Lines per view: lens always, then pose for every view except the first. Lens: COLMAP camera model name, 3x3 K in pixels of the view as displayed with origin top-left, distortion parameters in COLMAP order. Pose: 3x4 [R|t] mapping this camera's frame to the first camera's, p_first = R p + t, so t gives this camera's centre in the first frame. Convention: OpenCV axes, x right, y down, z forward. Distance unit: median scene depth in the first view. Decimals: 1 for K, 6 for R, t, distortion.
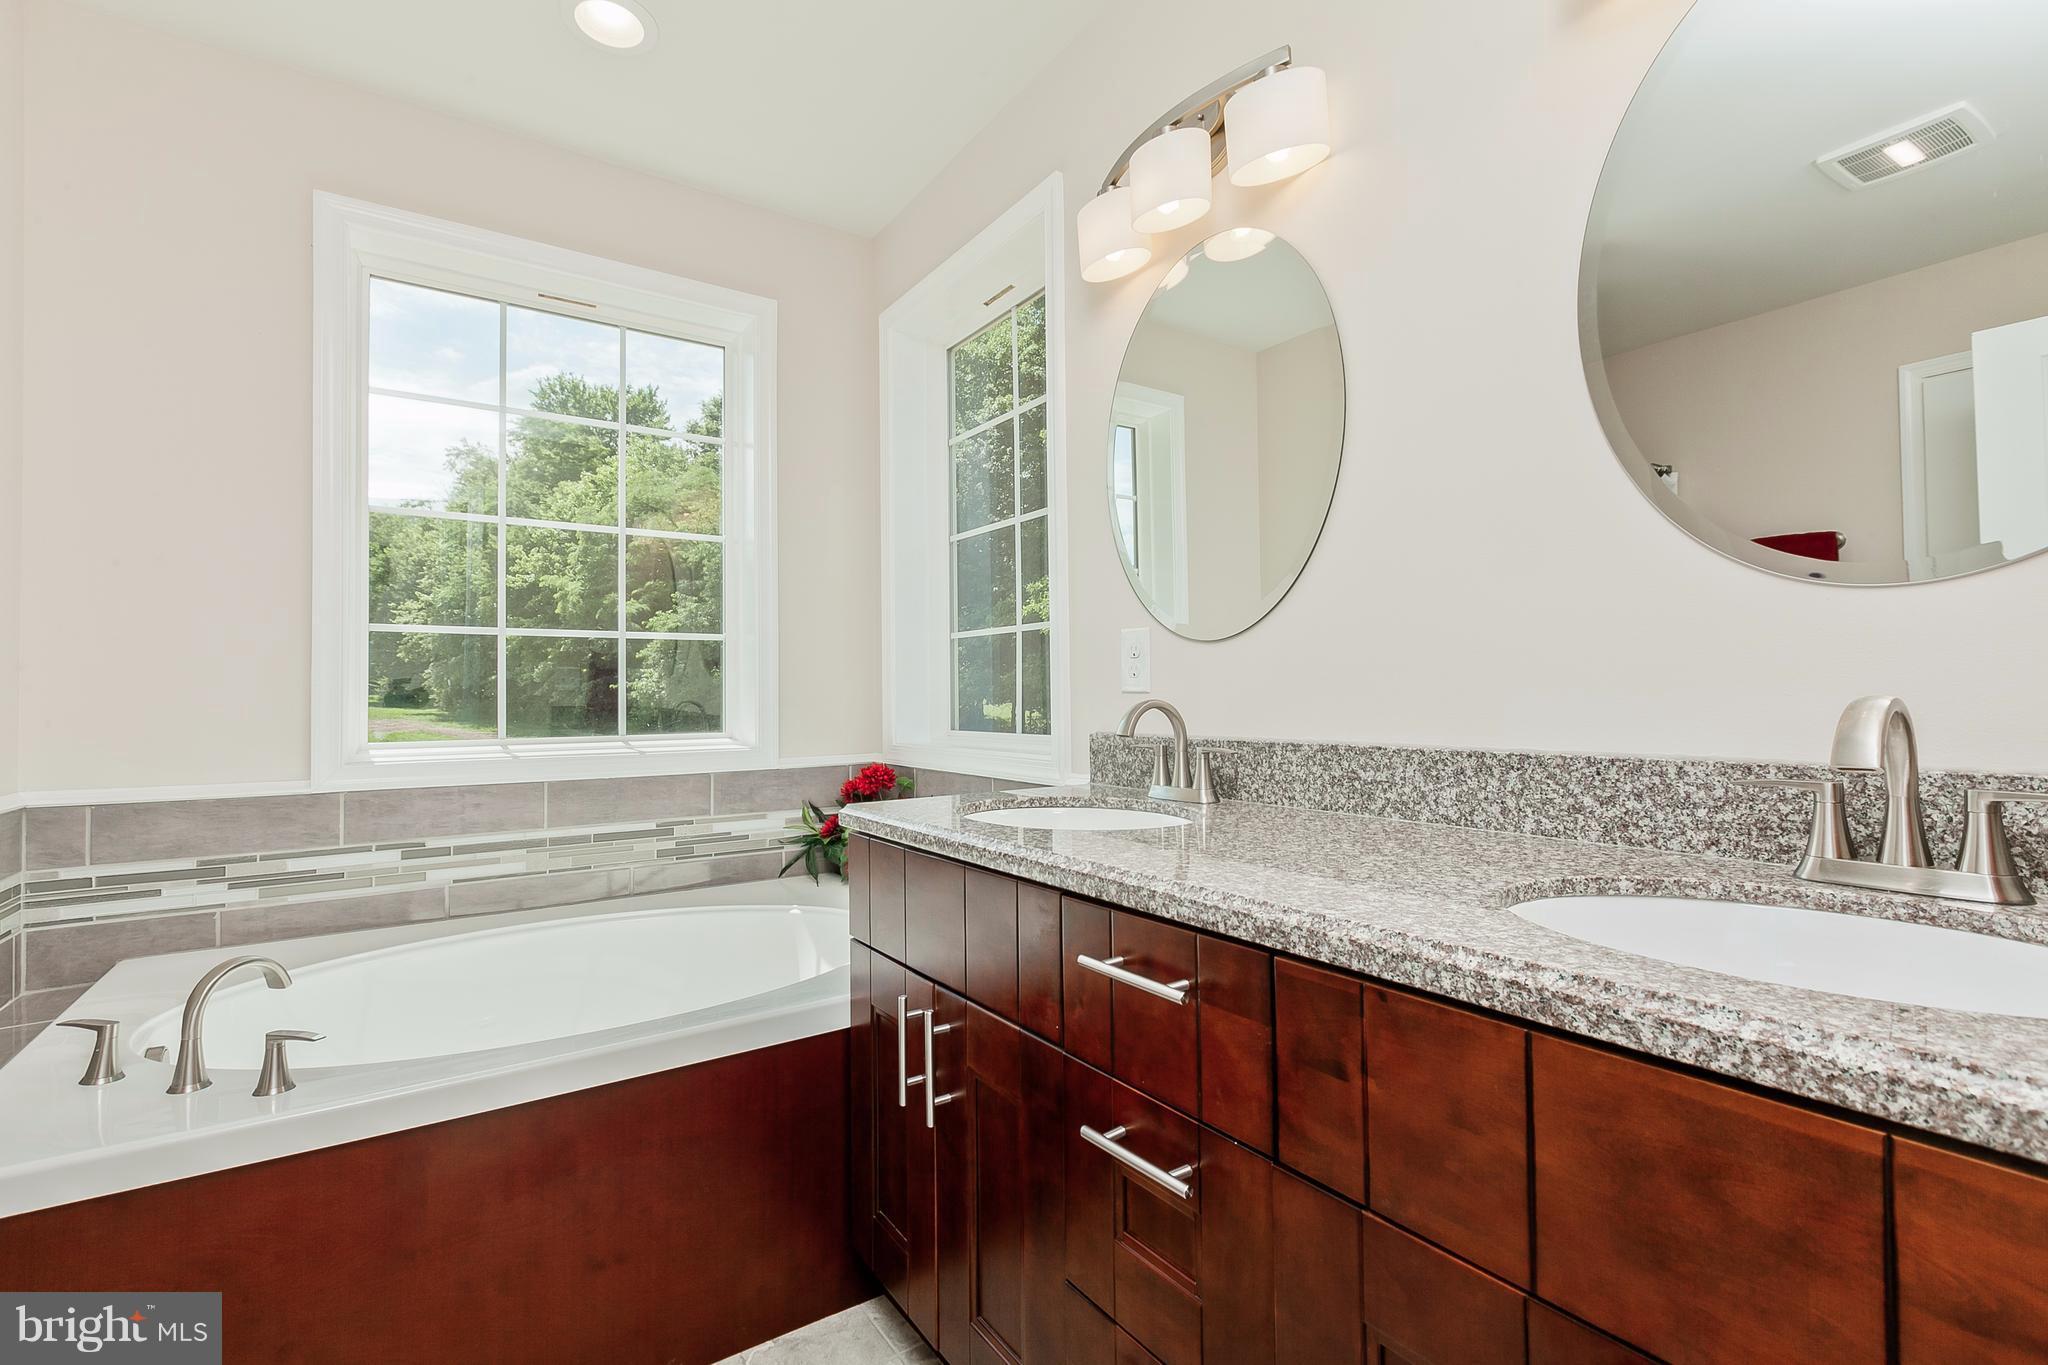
lens RADIAL K [[907.7, 0, 1021.8], [0, 907.7, 680.9], [0, 0, 1]] dist [0.005029, 0.000097]
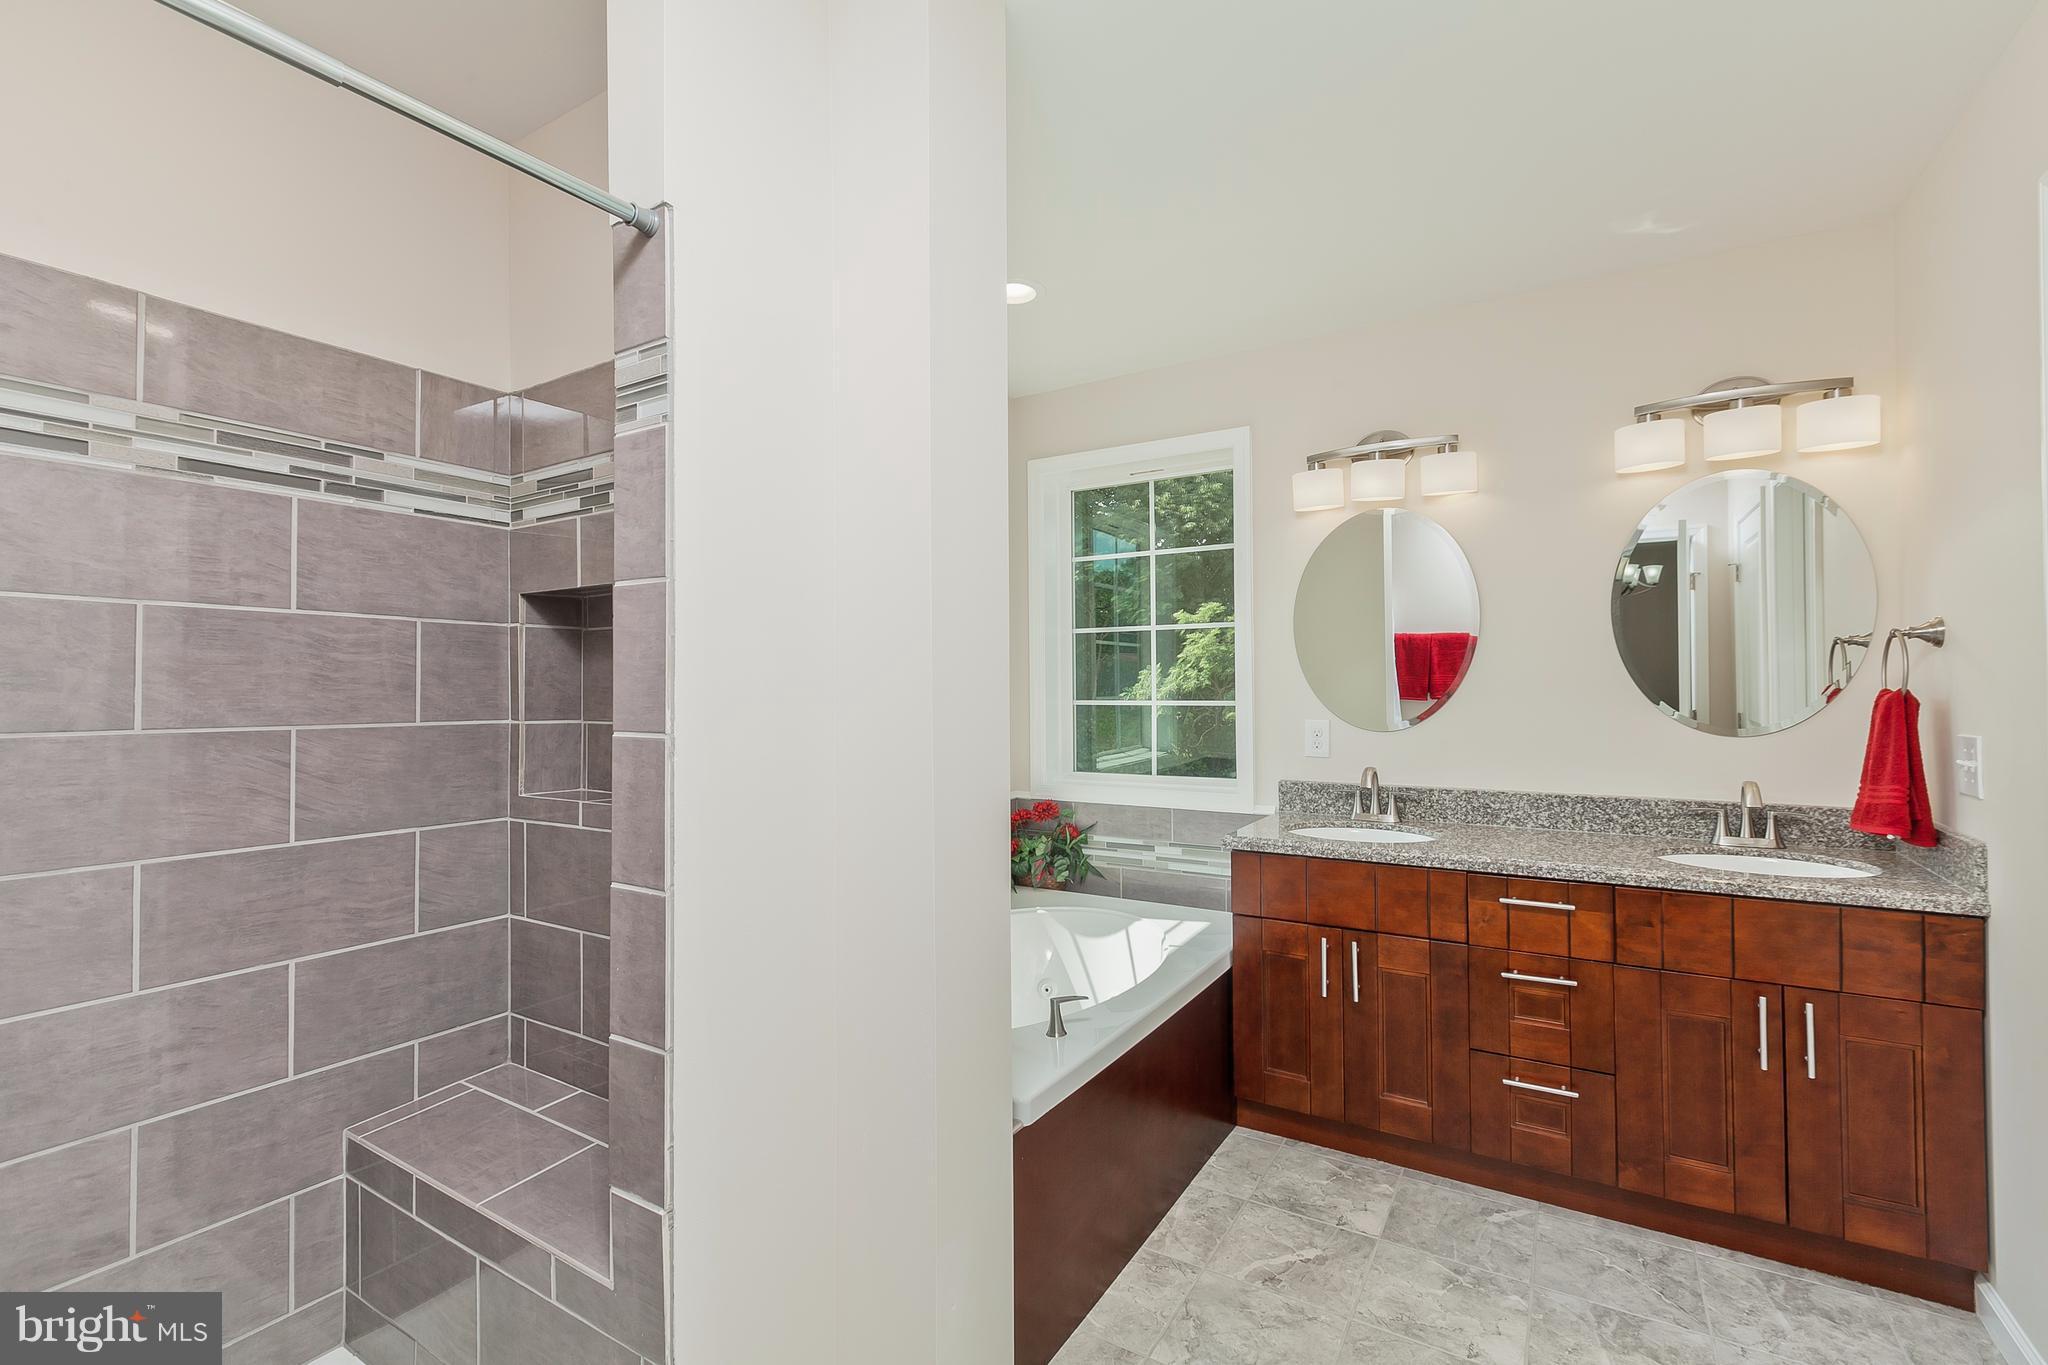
lens RADIAL K [[907.7, 0, 1021.2], [0, 907.7, 681.3], [0, 0, 1]] dist [0.005029, 0.000097]
pose [[0.911896, 0.005270, 0.410387, -1.973900], [-0.008748, 0.999940, 0.006598, -0.248381], [-0.410328, -0.009607, 0.911887, -0.585686]]
